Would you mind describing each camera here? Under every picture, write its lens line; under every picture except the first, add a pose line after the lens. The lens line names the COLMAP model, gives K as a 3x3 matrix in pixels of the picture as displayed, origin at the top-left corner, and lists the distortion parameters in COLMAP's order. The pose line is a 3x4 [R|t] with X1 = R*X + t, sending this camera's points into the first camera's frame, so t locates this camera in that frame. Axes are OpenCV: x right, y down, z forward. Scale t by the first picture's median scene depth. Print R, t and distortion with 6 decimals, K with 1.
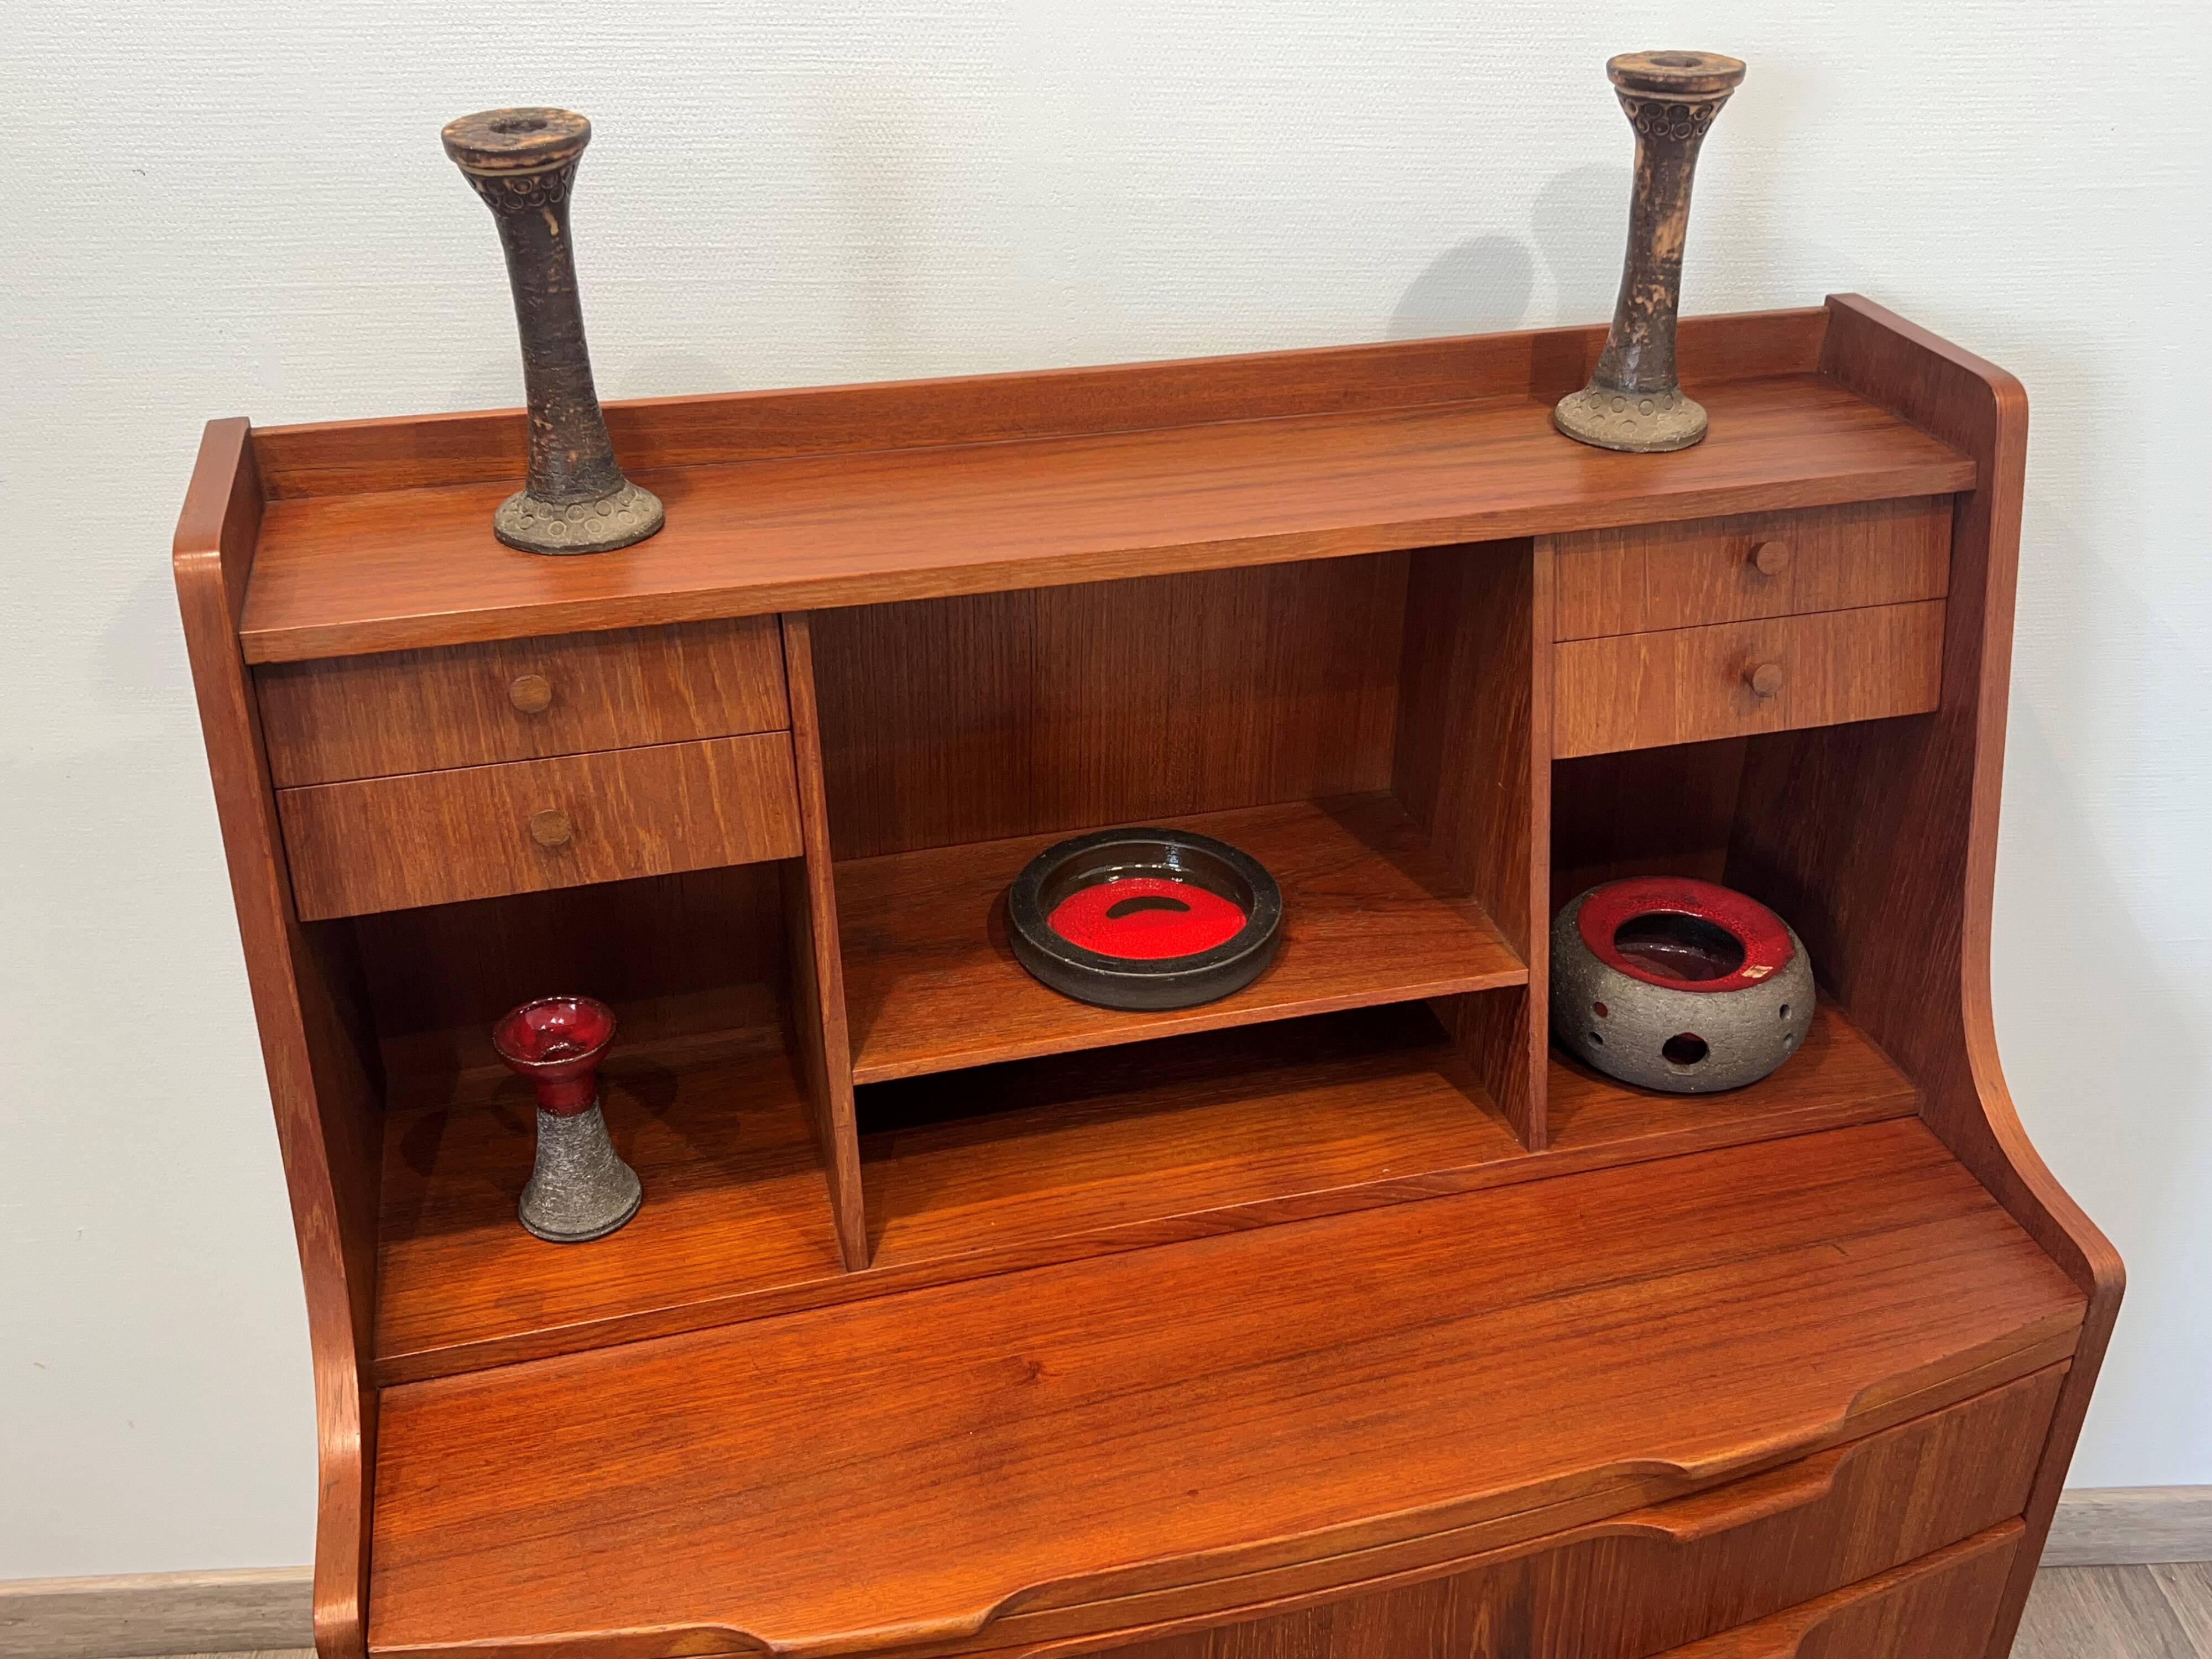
lens RADIAL K [[2112.1, 0, 1139.2], [0, 2112.1, 797.8], [0, 0, 1]] dist [0.104574, -0.217643]
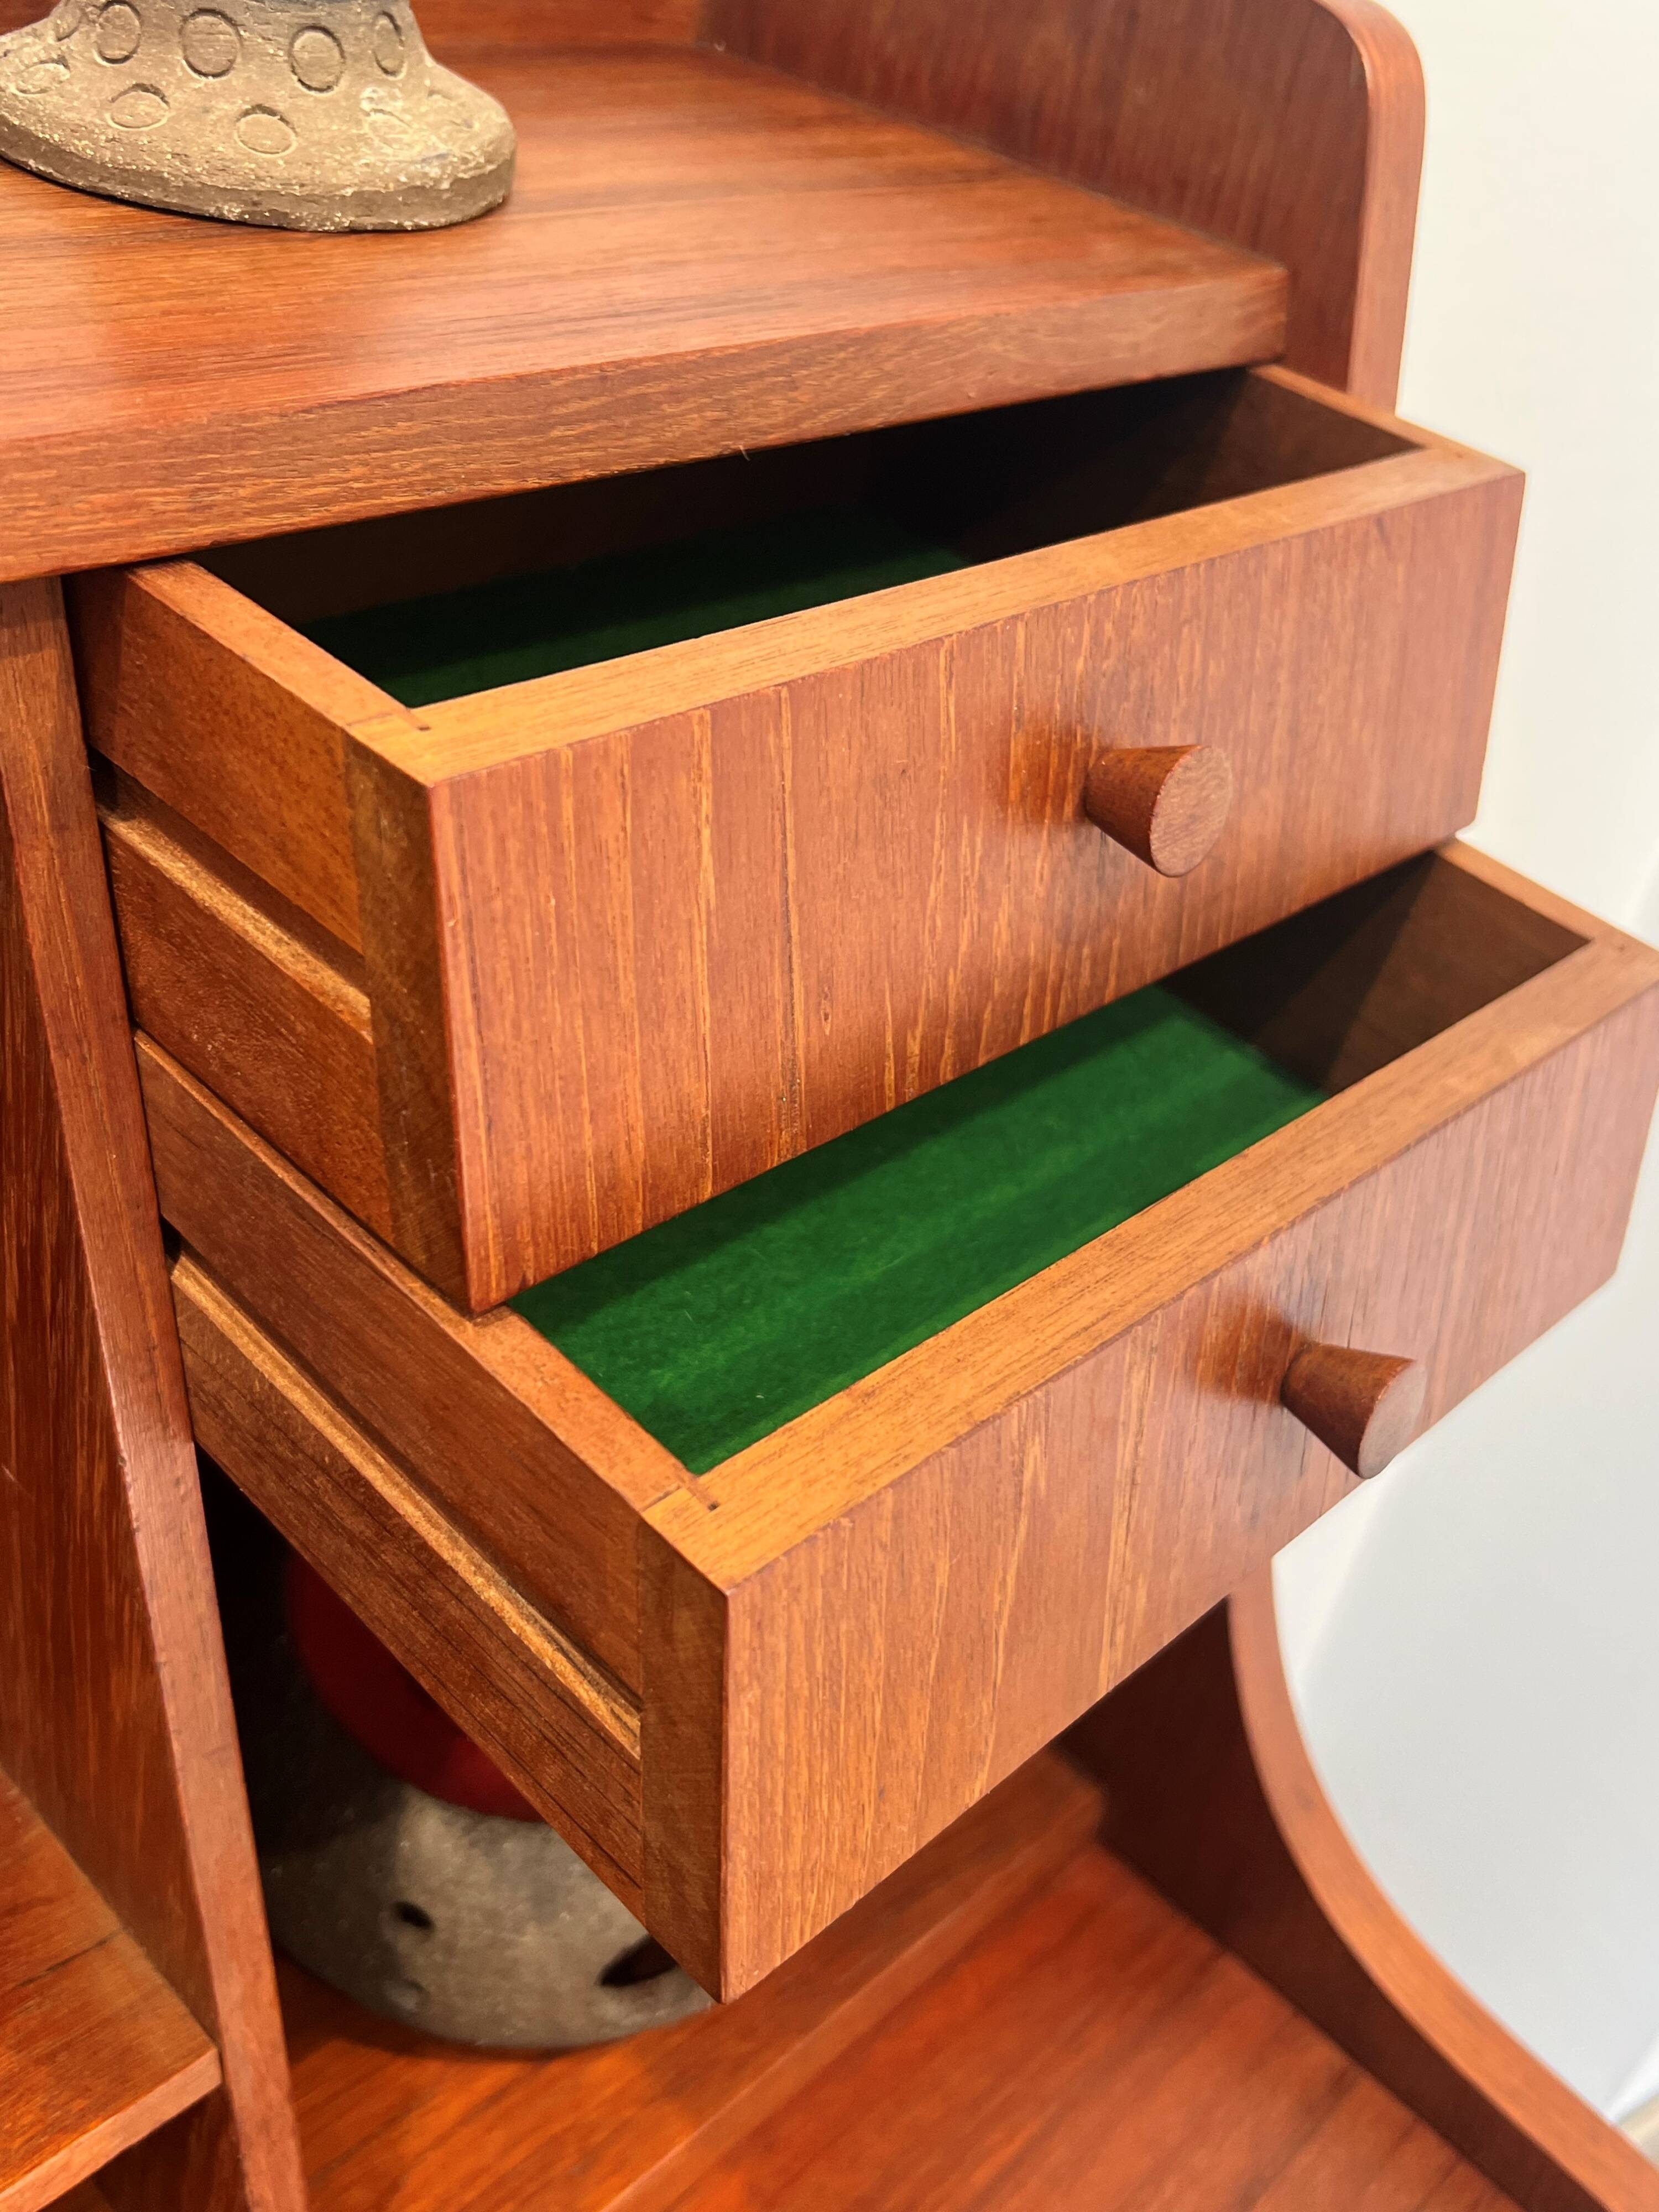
lens RADIAL K [[2146.3, 0, 841.1], [0, 2146.3, 1119.3], [0, 0, 1]] dist [0.016776, -0.009670]
pose [[0.852075, -0.190742, 0.487427, 0.139737], [0.109588, 0.975608, 0.190207, -0.099157], [-0.511818, -0.108655, 0.852195, 0.735146]]
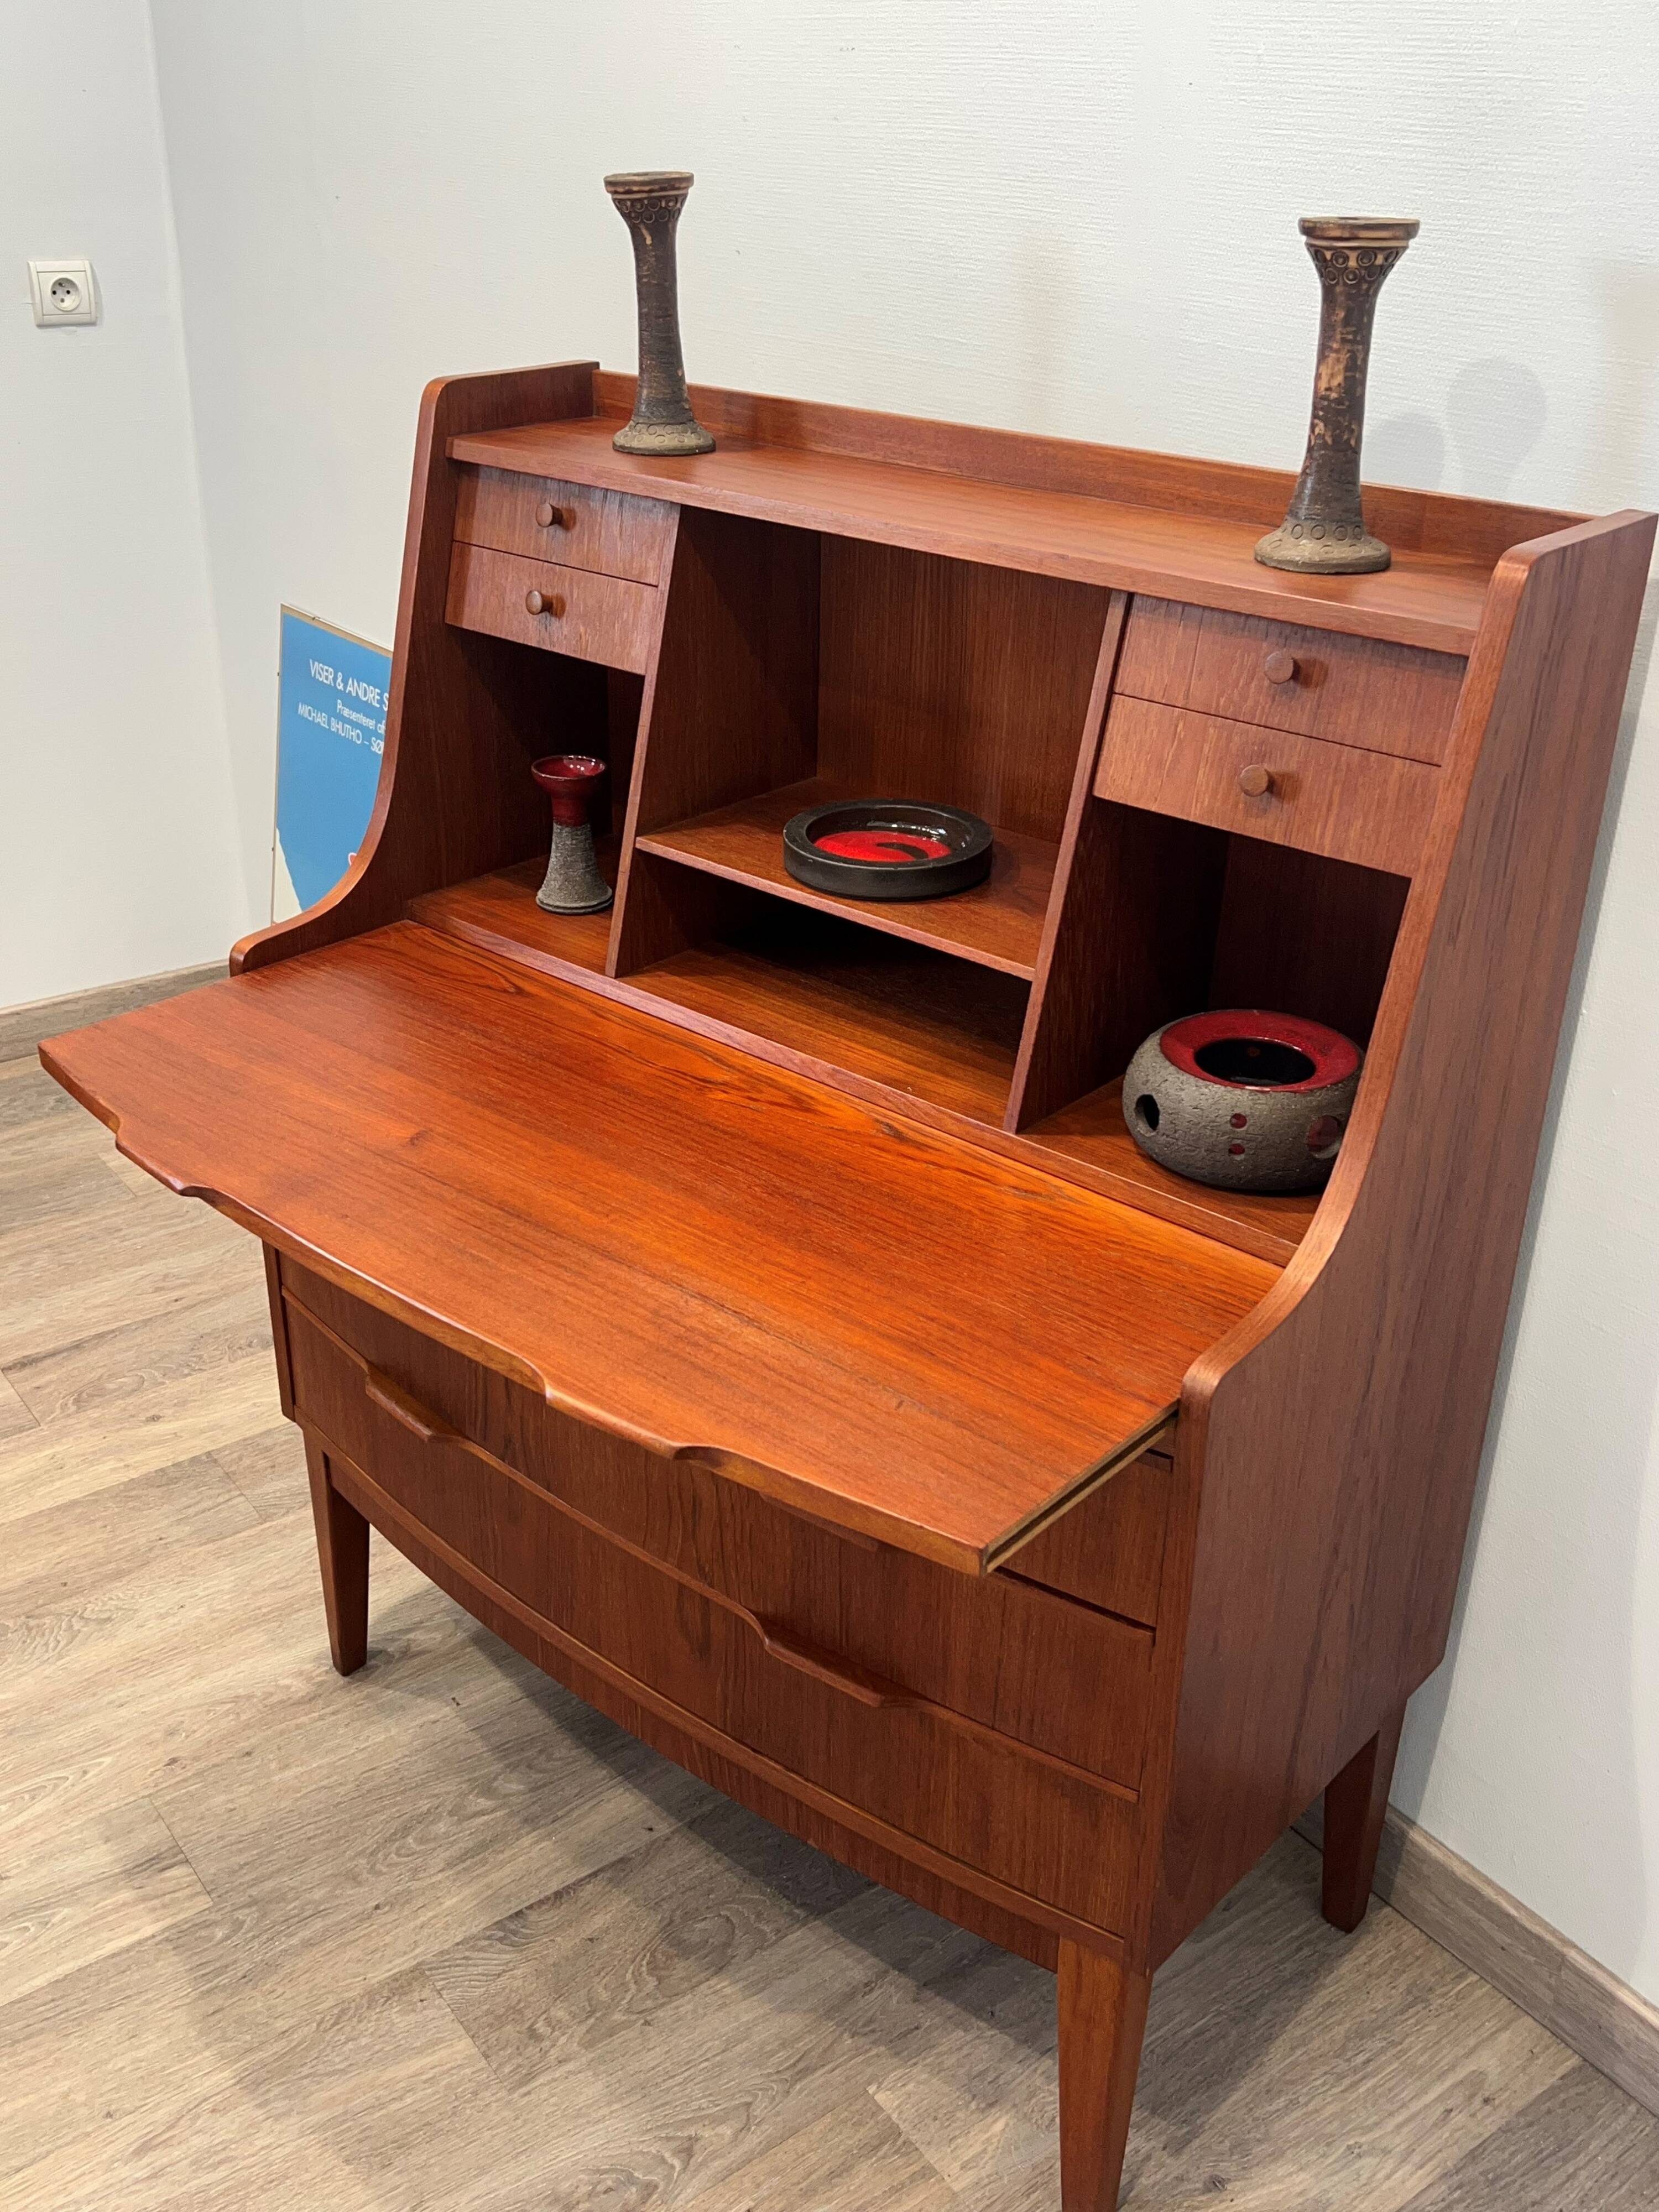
lens RADIAL K [[2141.4, 0, 812.2], [0, 2141.4, 1108.2], [0, 0, 1]] dist [0.030652, -0.038837]
pose [[0.546784, 0.370932, -0.750624, 1.080155], [-0.423385, 0.895936, 0.134330, 0.044797], [0.722338, 0.244354, 0.646930, 0.163991]]
